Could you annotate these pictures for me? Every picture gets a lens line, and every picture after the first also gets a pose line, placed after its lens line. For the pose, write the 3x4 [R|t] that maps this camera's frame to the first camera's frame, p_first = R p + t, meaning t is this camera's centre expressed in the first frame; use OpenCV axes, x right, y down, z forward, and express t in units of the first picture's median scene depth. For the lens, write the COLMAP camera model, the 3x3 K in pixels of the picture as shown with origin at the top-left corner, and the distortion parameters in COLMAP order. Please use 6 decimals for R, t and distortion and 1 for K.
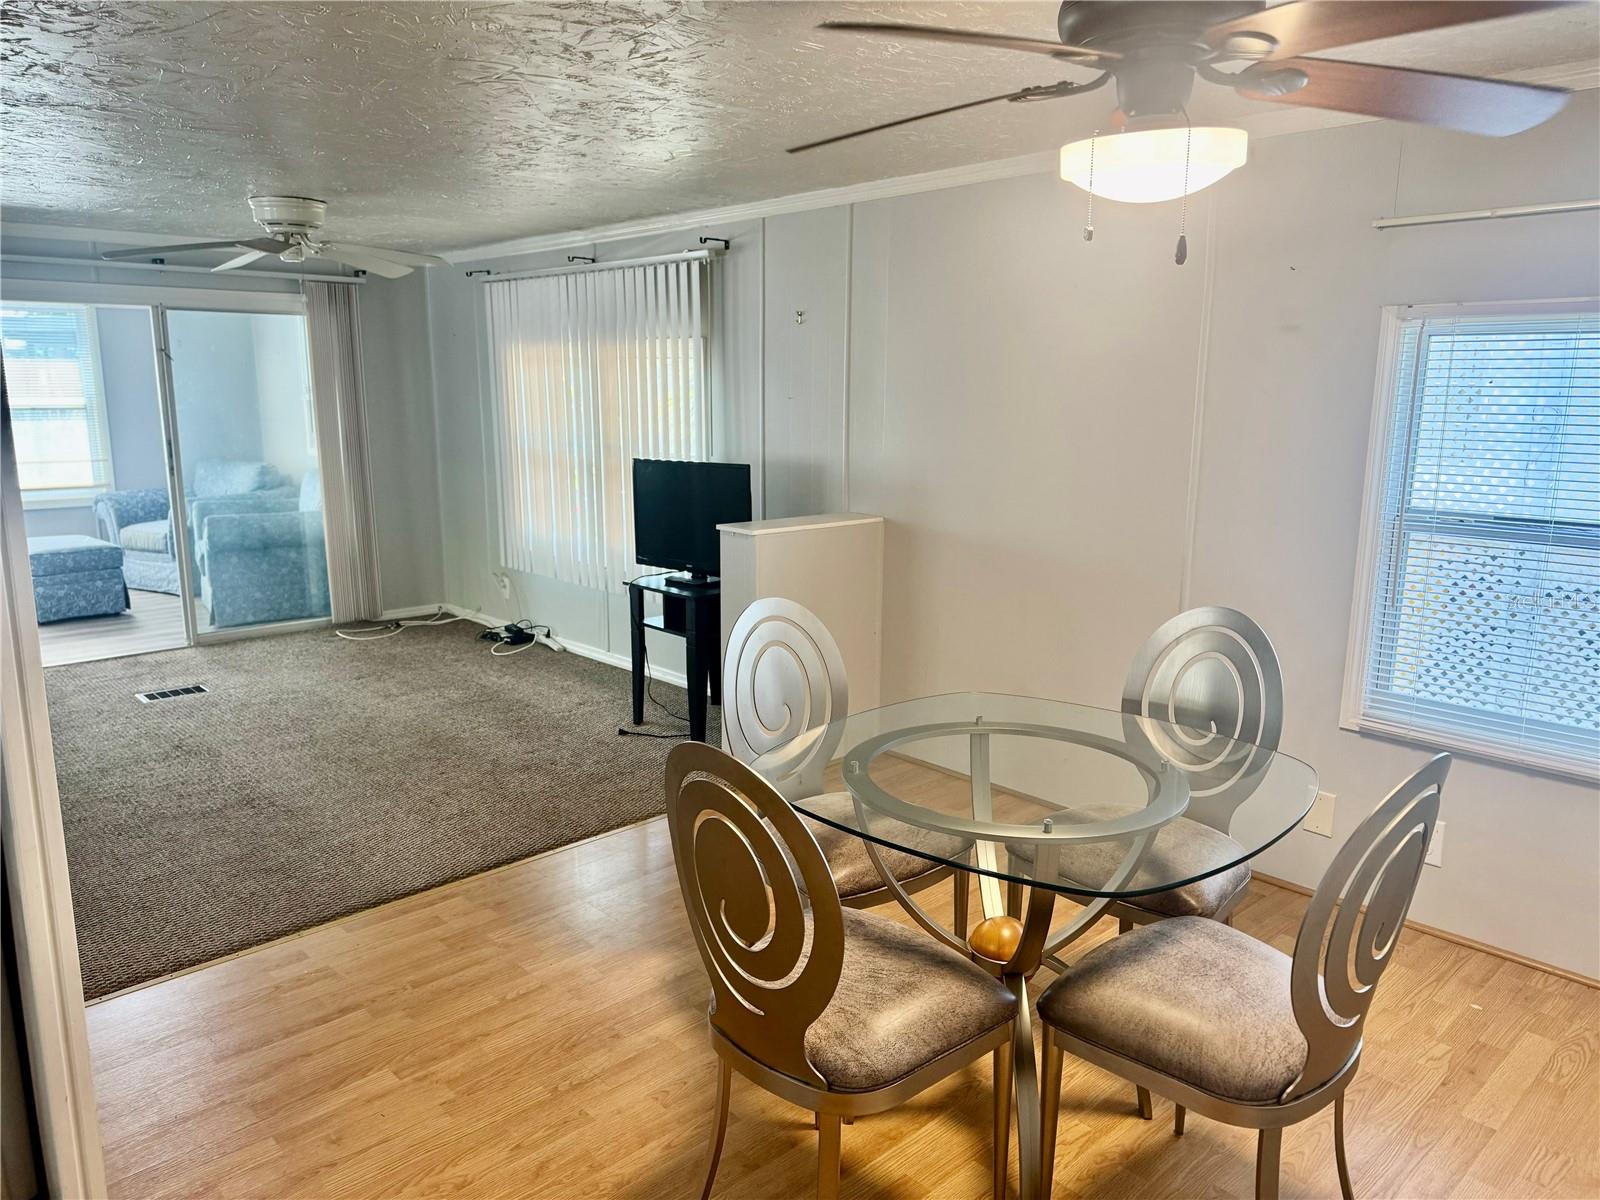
lens RADIAL K [[1138.3, 0, 800.0], [0, 1138.3, 600.0], [0, 0, 1]] dist [0.128302, -0.155312]
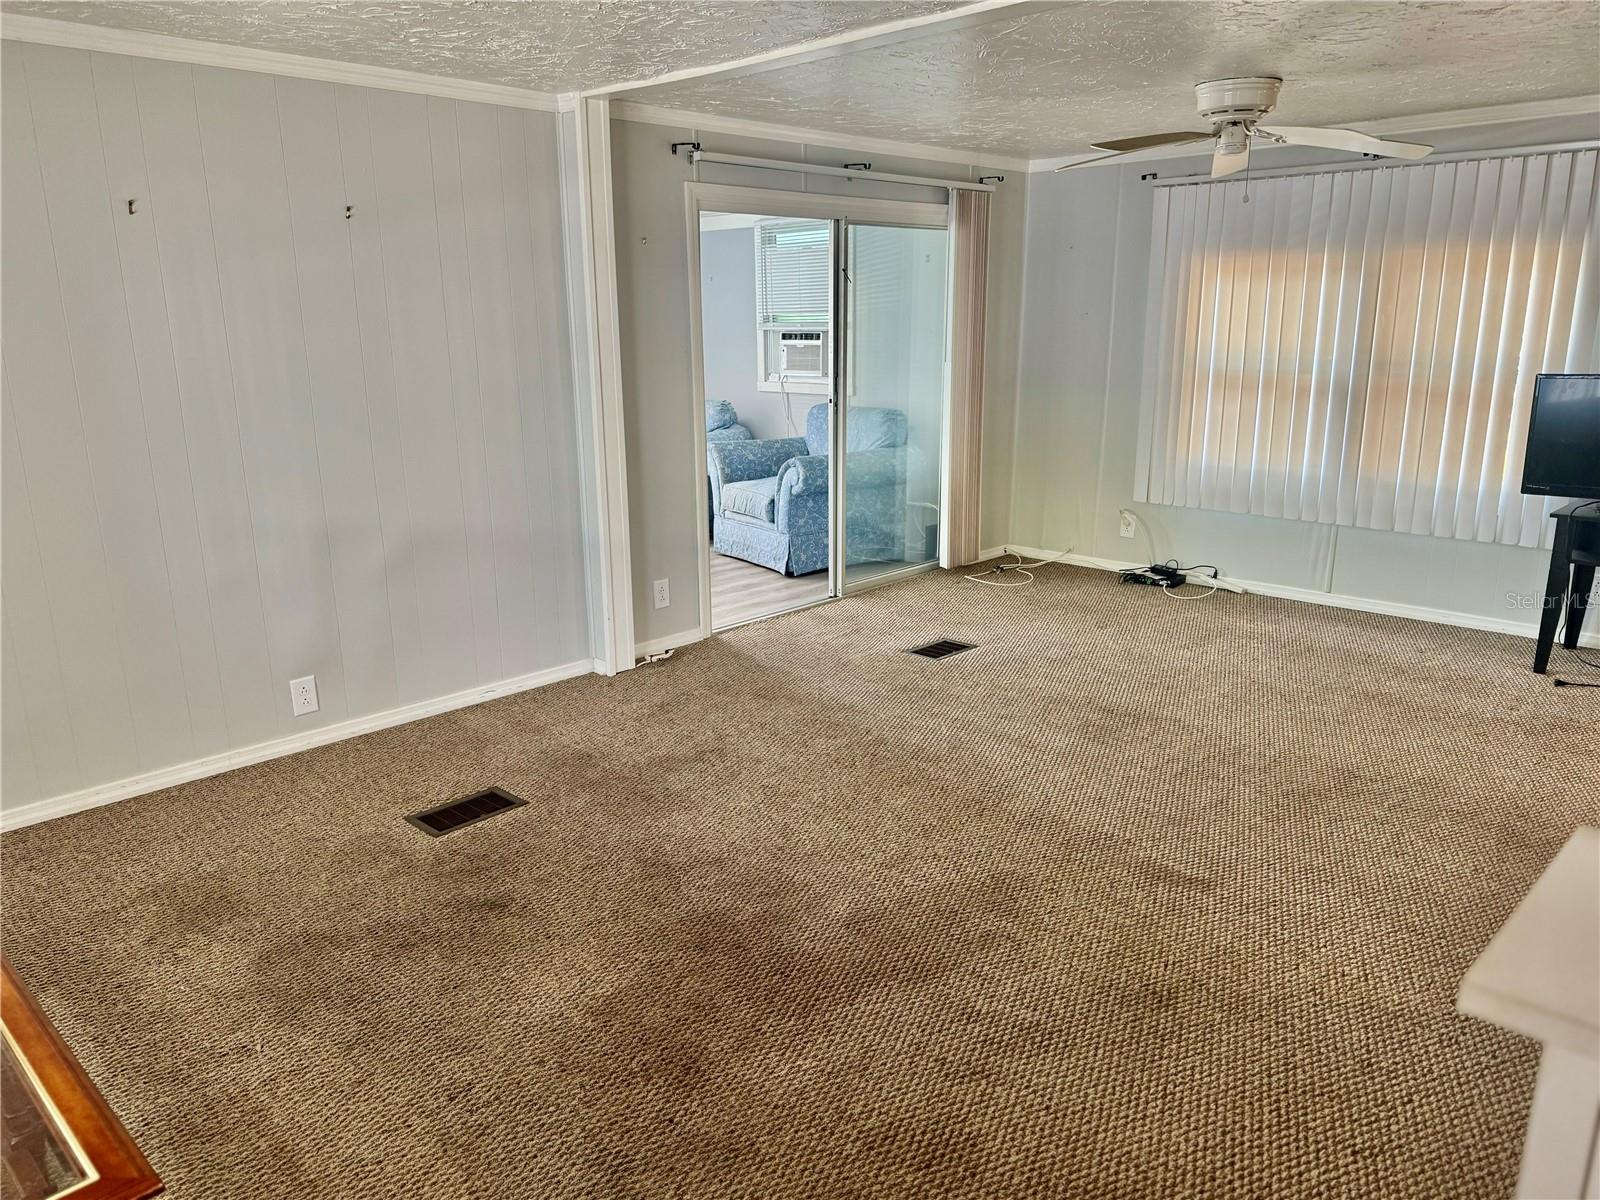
lens RADIAL K [[1138.3, 0, 800.0], [0, 1138.3, 600.0], [0, 0, 1]] dist [0.128302, -0.155312]
pose [[0.998507, -0.026956, 0.047503, -0.787194], [0.024122, 0.997952, 0.059250, -0.017014], [-0.049002, -0.058016, 0.997112, 0.126467]]
